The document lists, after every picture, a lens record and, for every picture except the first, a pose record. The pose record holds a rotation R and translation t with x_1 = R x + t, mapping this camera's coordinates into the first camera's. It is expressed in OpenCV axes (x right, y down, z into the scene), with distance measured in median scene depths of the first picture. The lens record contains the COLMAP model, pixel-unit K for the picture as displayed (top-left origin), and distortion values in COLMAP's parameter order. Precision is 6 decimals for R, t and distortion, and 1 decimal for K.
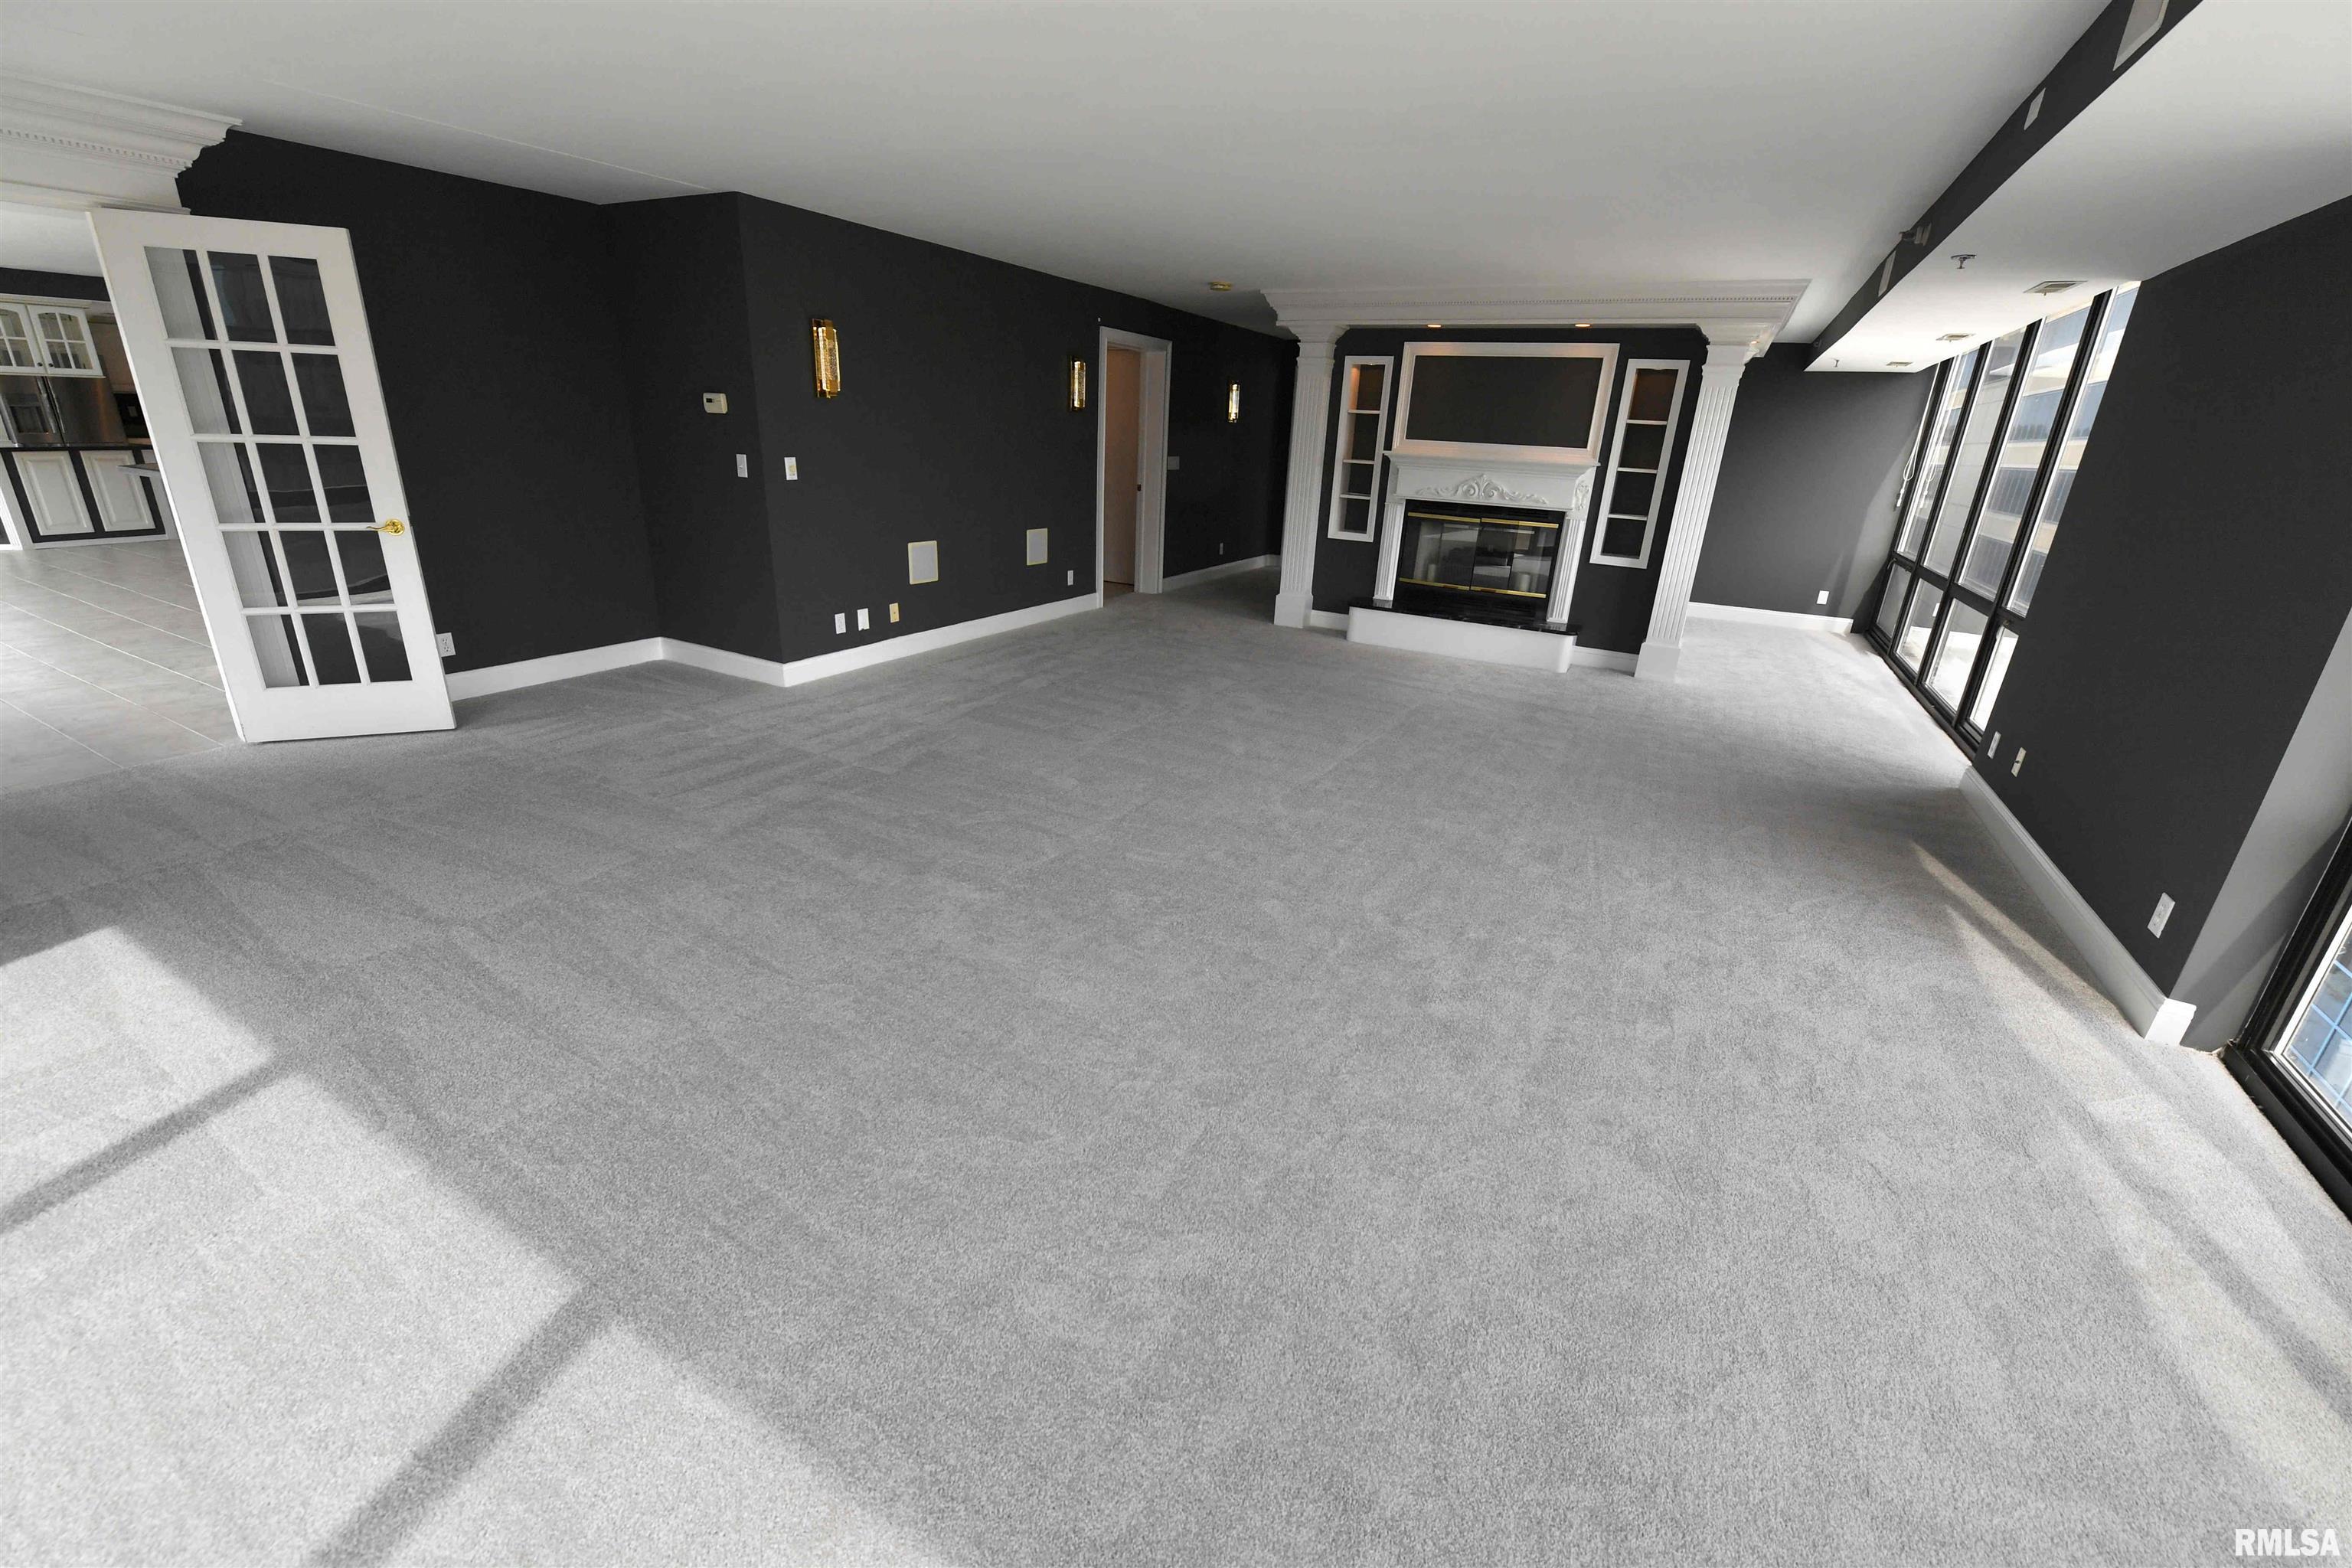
lens RADIAL K [[929.7, 0, 1177.4], [0, 929.7, 774.9], [0, 0, 1]] dist [-0.020731, -0.000274]
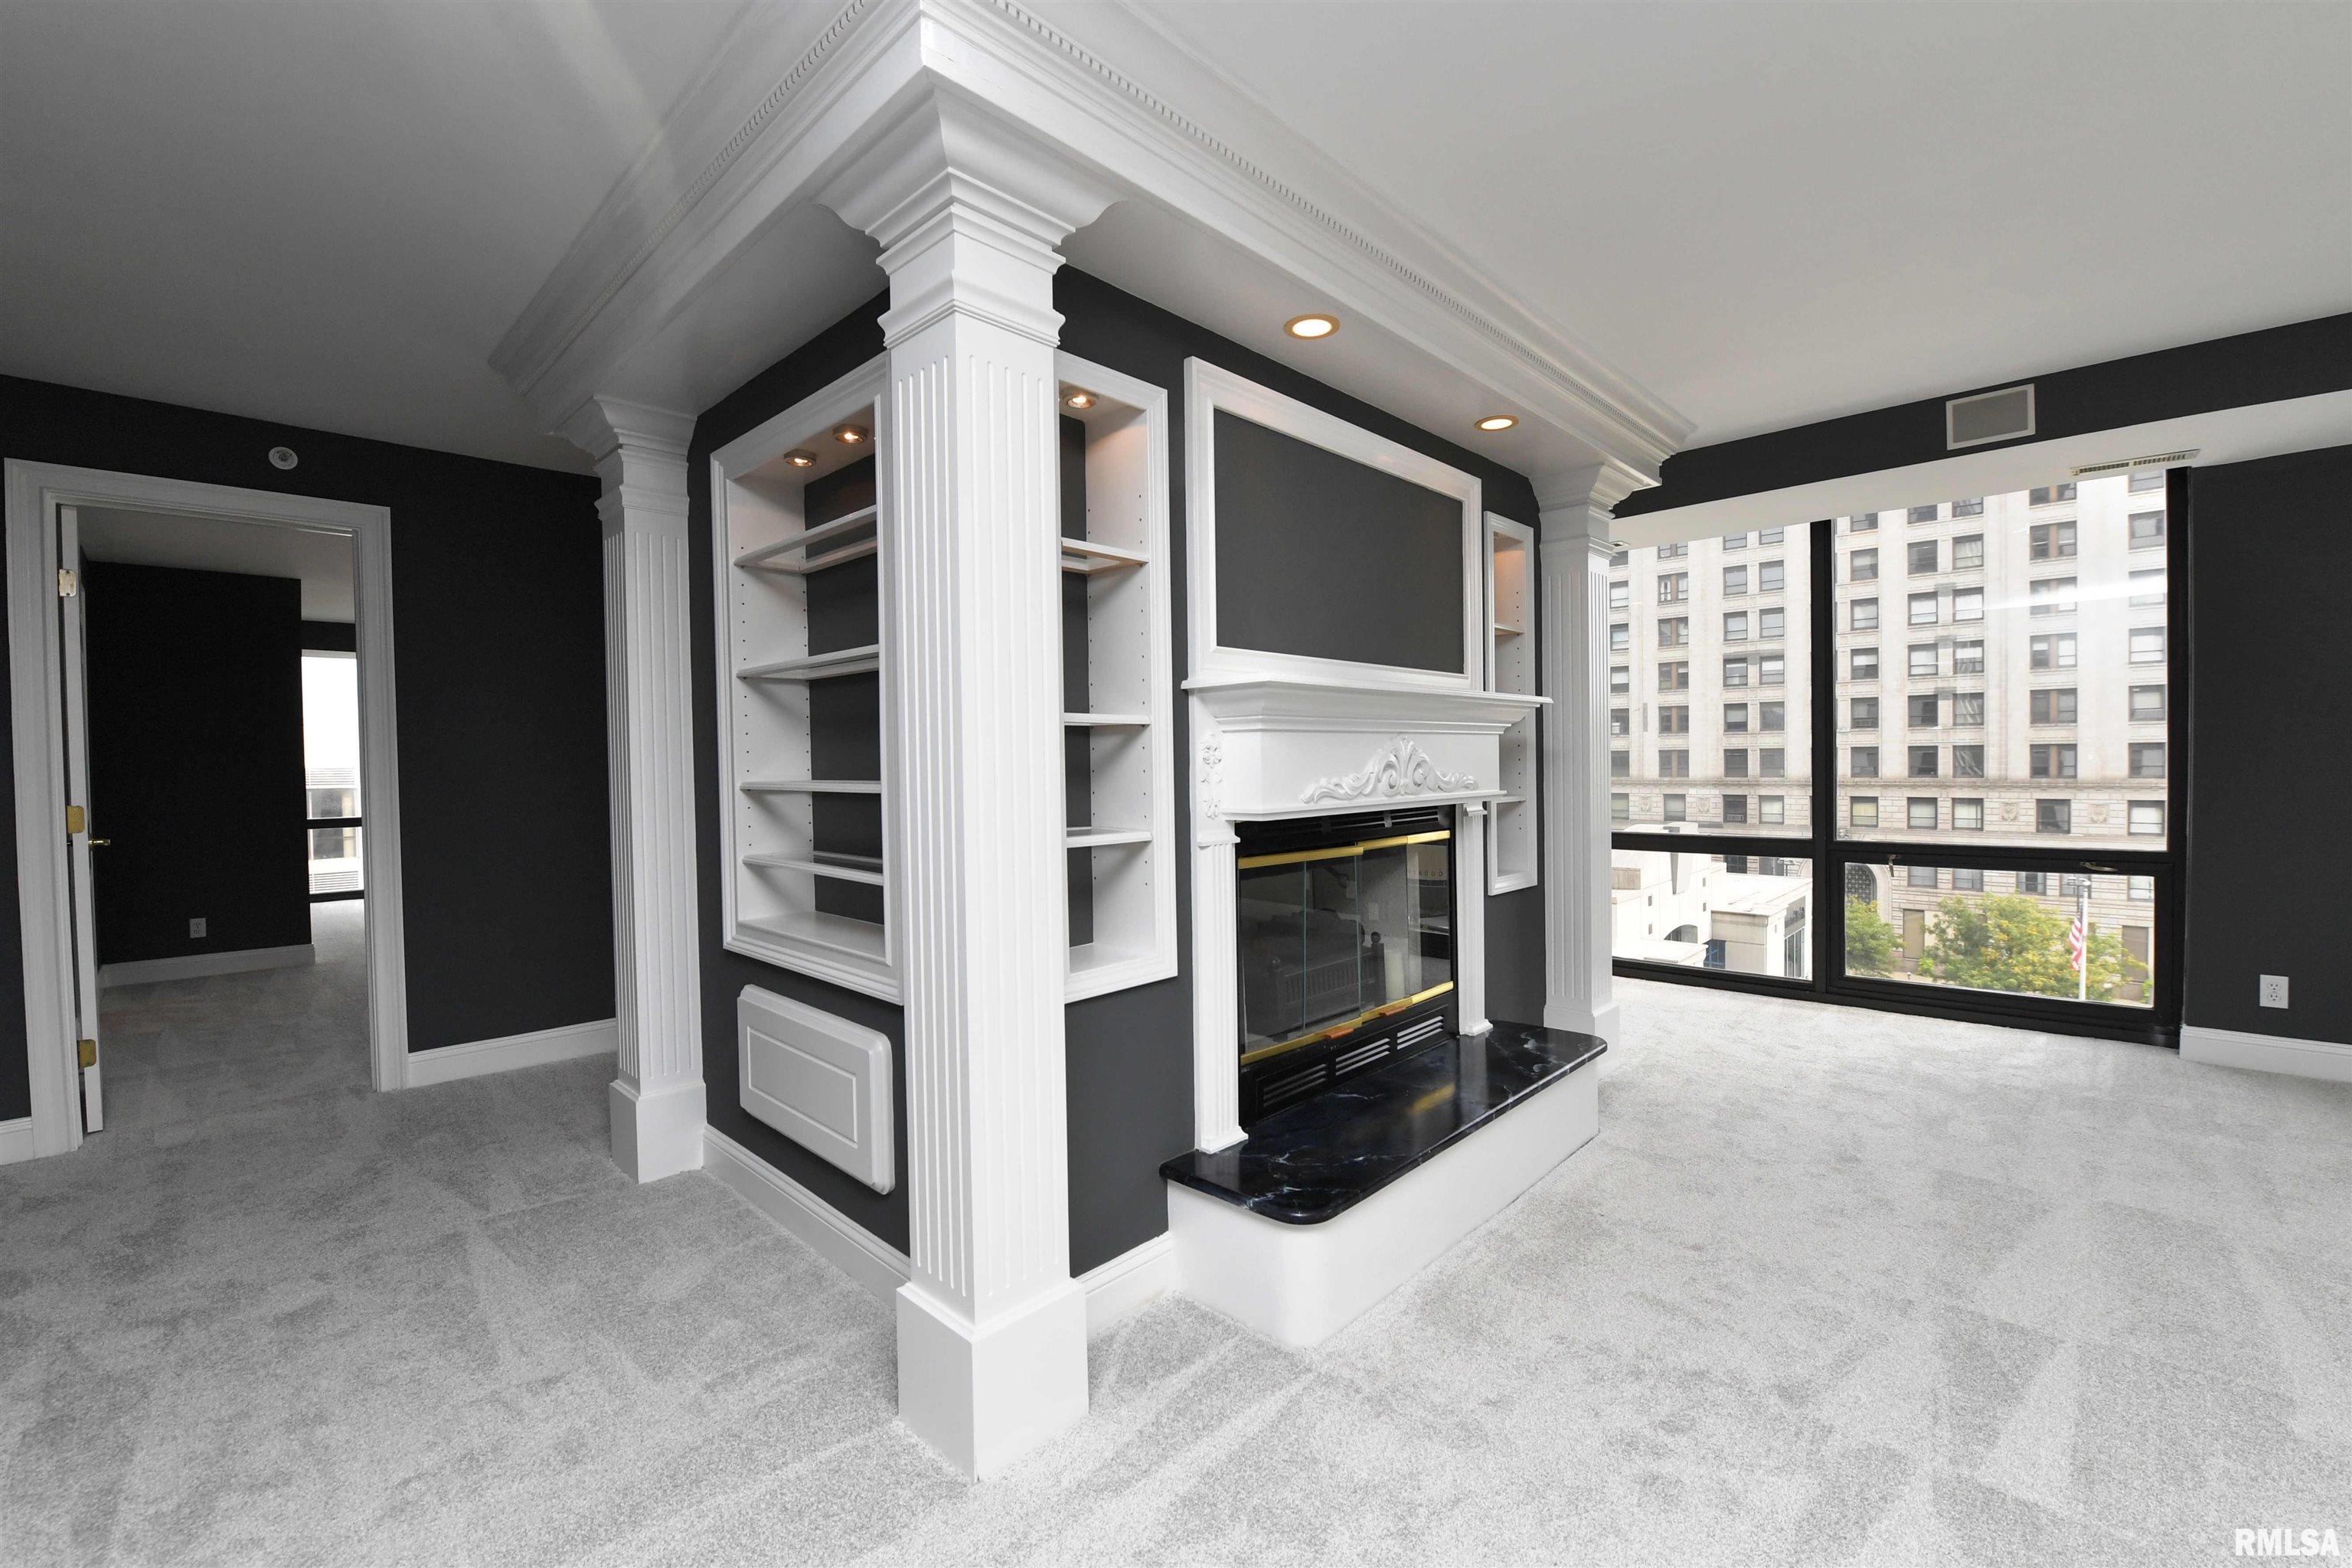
lens RADIAL K [[976.7, 0, 1176.9], [0, 976.7, 779.7], [0, 0, 1]] dist [-0.014182, -0.002767]
pose [[0.265359, -0.068539, 0.961711, -0.088717], [0.359873, 0.932423, -0.032845, -0.320182], [-0.894470, 0.354809, 0.272092, 0.958807]]
